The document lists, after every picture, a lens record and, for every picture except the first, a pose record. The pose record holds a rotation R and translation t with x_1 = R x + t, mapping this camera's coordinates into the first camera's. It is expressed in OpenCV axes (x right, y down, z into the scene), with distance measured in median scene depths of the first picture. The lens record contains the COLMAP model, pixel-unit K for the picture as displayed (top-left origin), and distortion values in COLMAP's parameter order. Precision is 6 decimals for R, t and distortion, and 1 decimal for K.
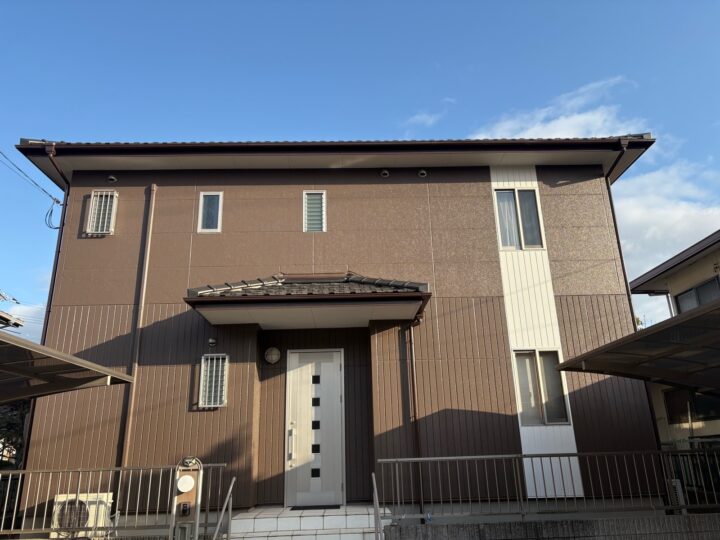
lens RADIAL K [[549.9, 0, 360.0], [0, 549.9, 270.0], [0, 0, 1]] dist [0.098737, -0.159174]
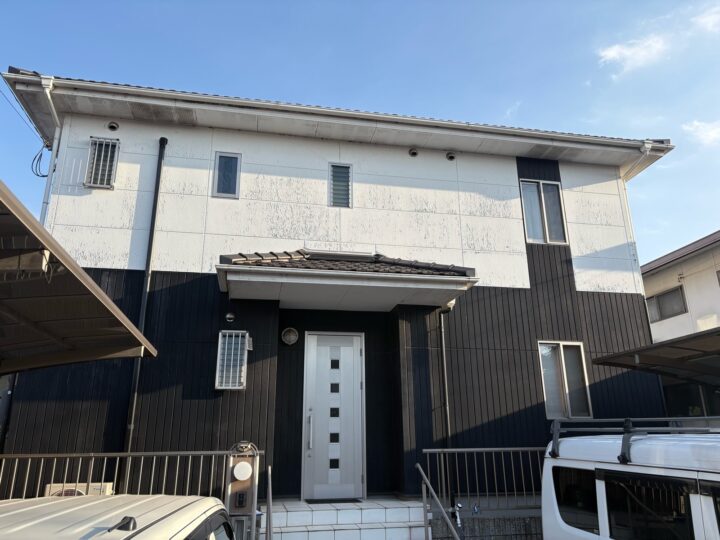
lens RADIAL K [[549.9, 0, 360.0], [0, 549.9, 270.0], [0, 0, 1]] dist [0.098737, -0.159174]
pose [[0.984787, 0.069187, 0.159400, -0.210037], [-0.070000, 0.997547, -0.000515, 0.038939], [-0.159044, -0.010651, 0.987214, 0.077536]]
